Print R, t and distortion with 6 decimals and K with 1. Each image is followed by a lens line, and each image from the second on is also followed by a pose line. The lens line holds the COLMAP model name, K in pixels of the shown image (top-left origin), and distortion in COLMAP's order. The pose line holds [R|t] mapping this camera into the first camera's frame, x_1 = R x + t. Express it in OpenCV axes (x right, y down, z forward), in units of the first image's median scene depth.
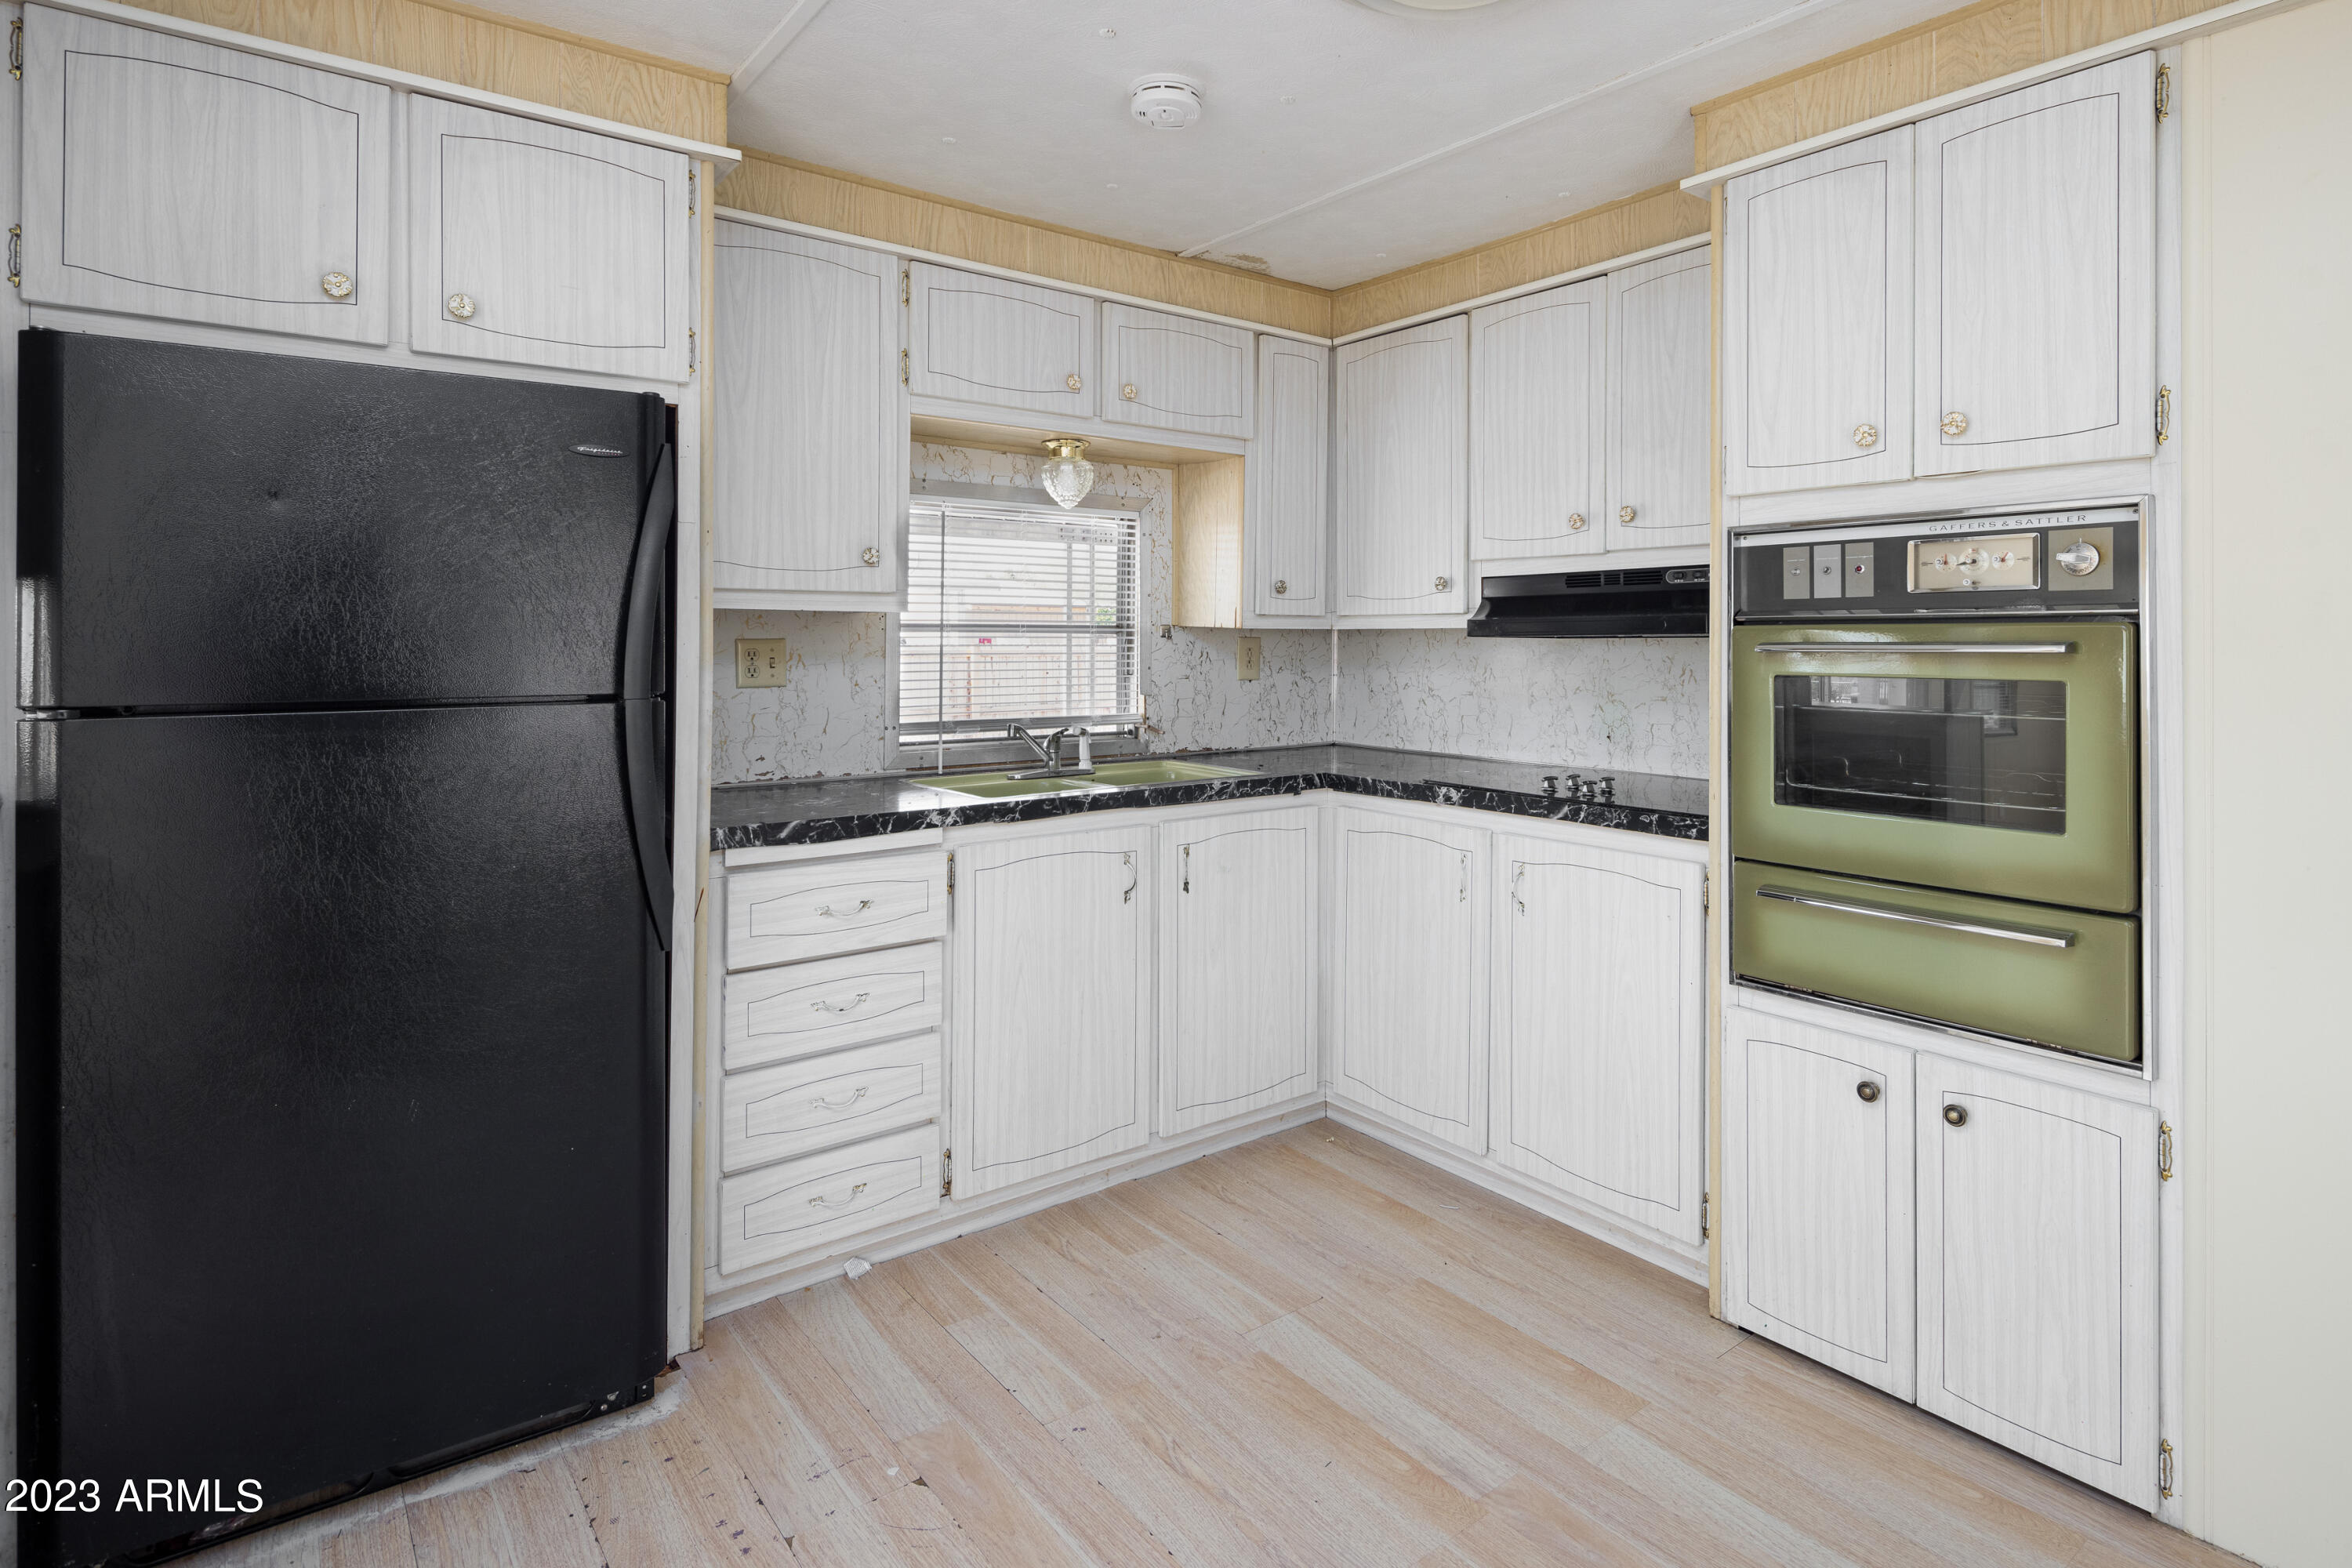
lens RADIAL K [[1201.3, 0, 1210.1], [0, 1201.3, 644.8], [0, 0, 1]] dist [0.006486, -0.001945]
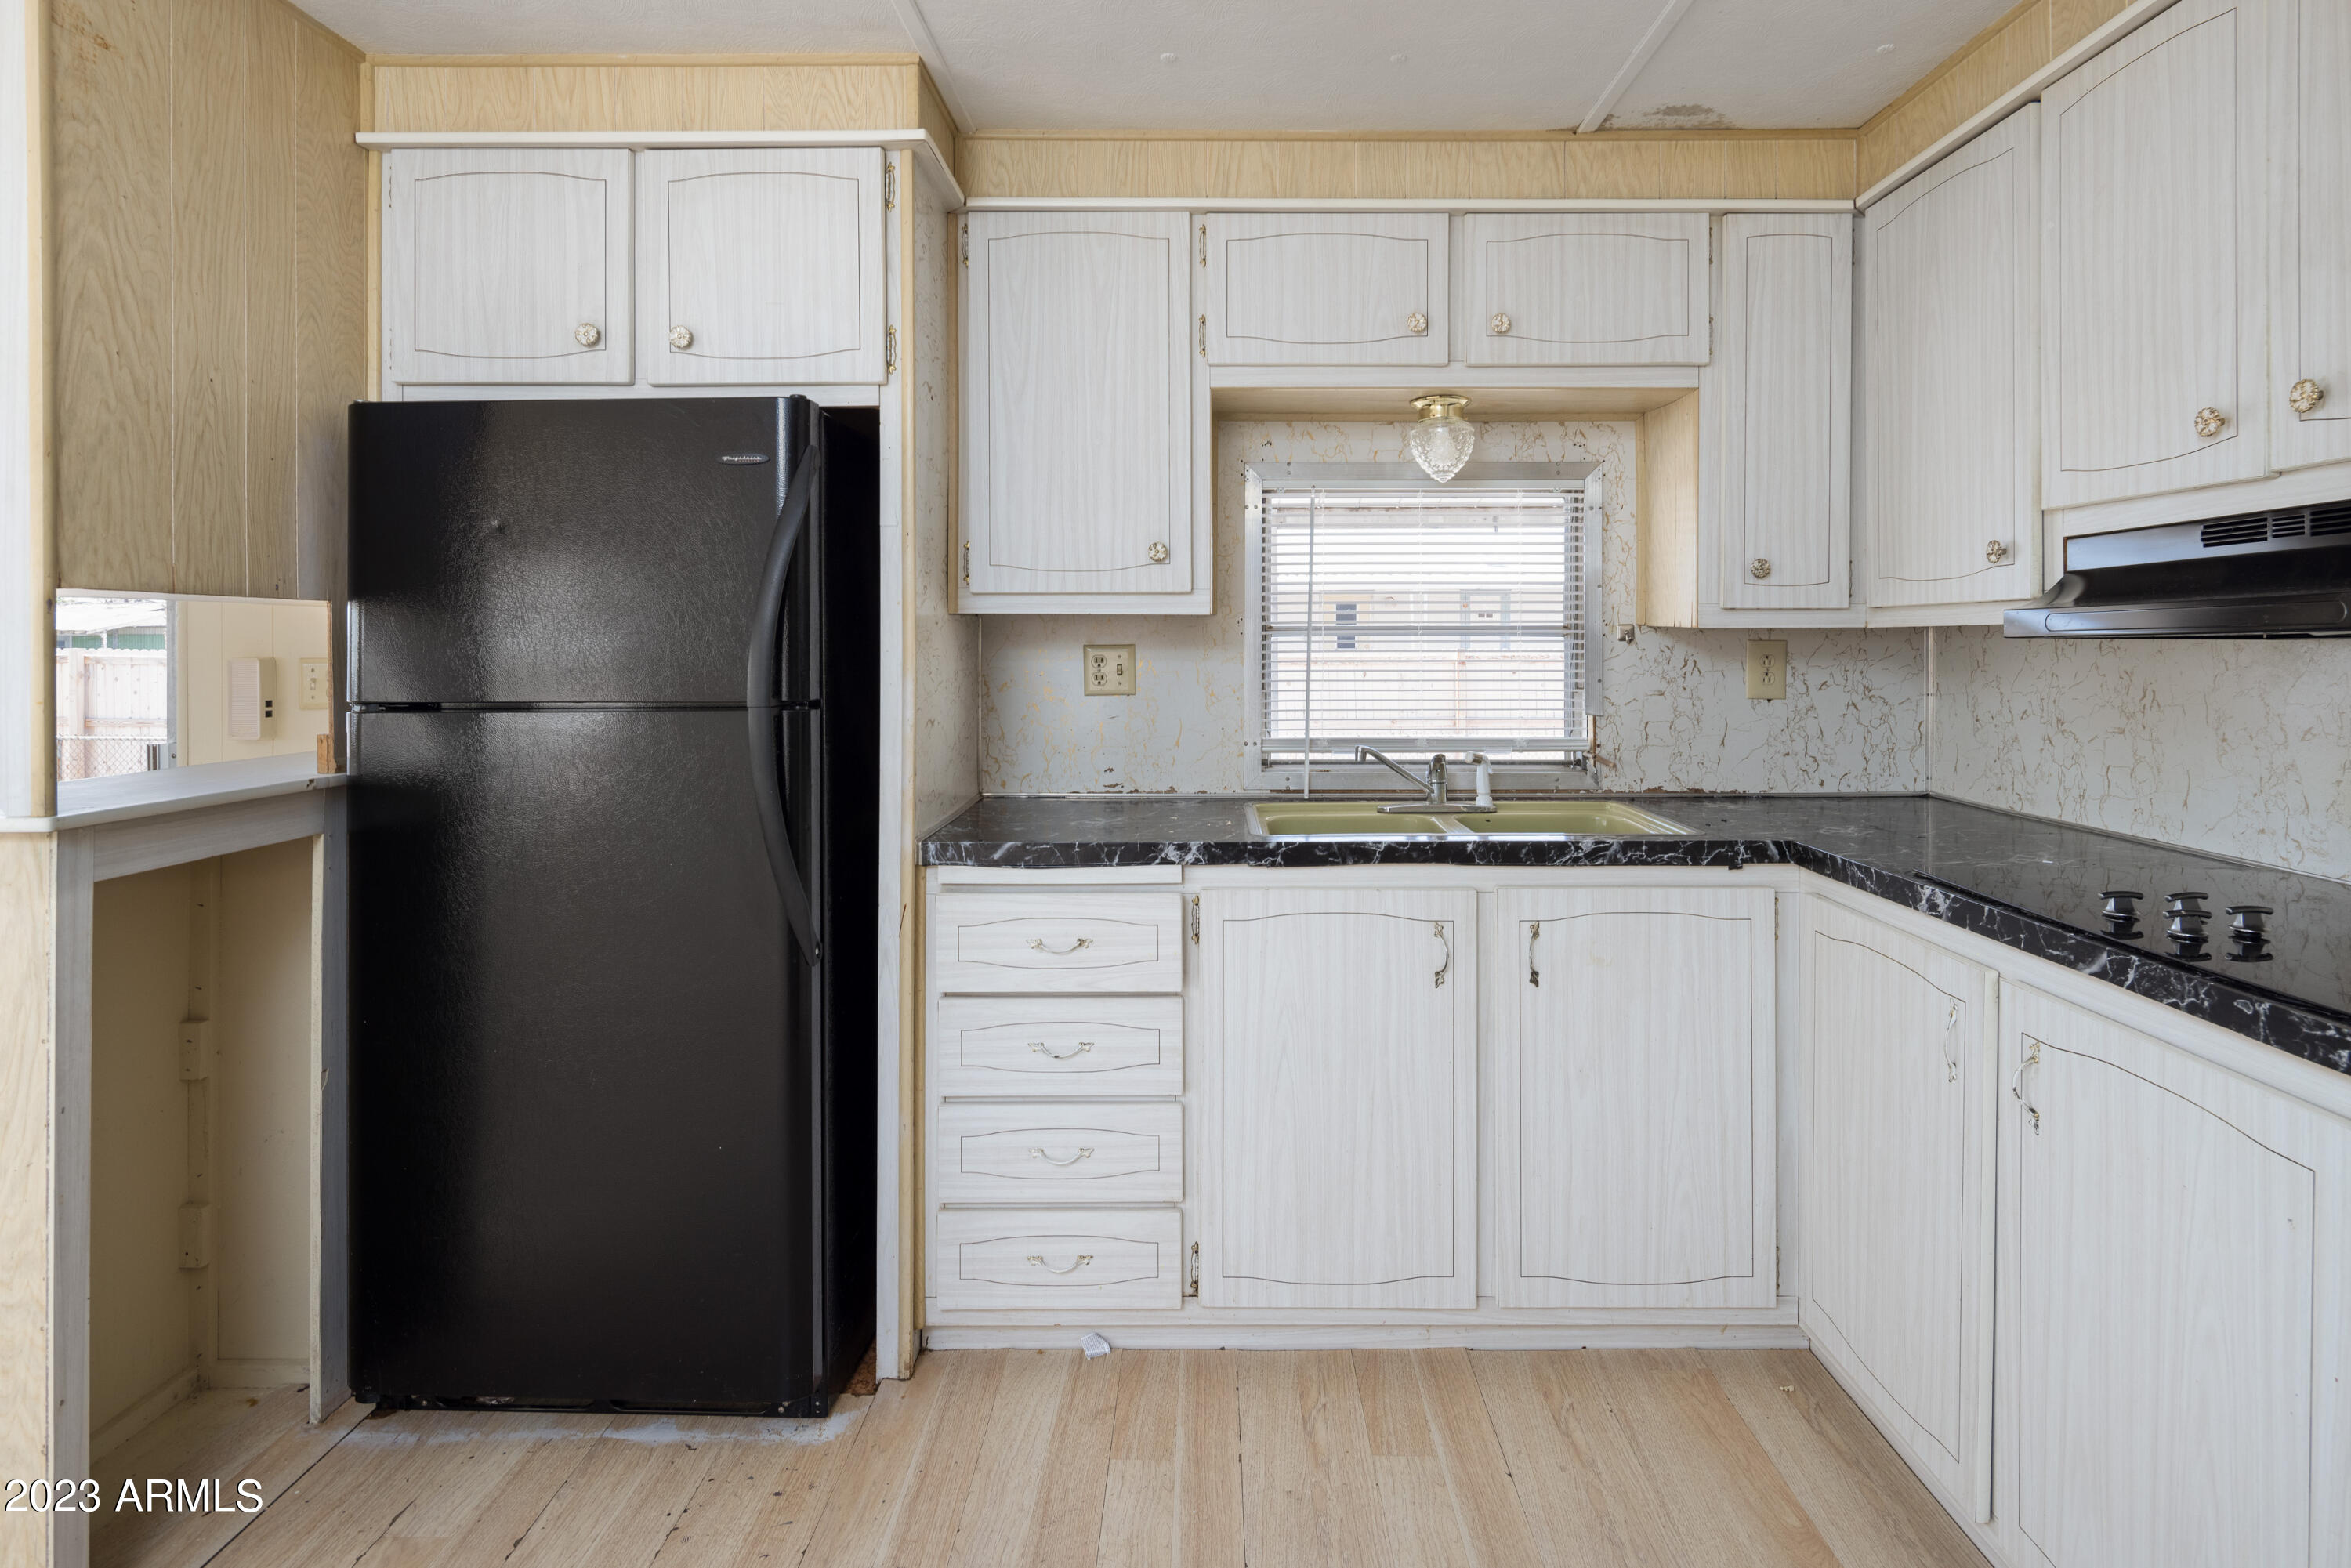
lens RADIAL K [[1200.8, 0, 1182.6], [0, 1200.8, 649.0], [0, 0, 1]] dist [0.006486, -0.001945]
pose [[0.793560, -0.000313, -0.608492, 0.274132], [0.000760, 1.000000, 0.000476, -0.001824], [0.608491, -0.000840, 0.793560, 0.297156]]
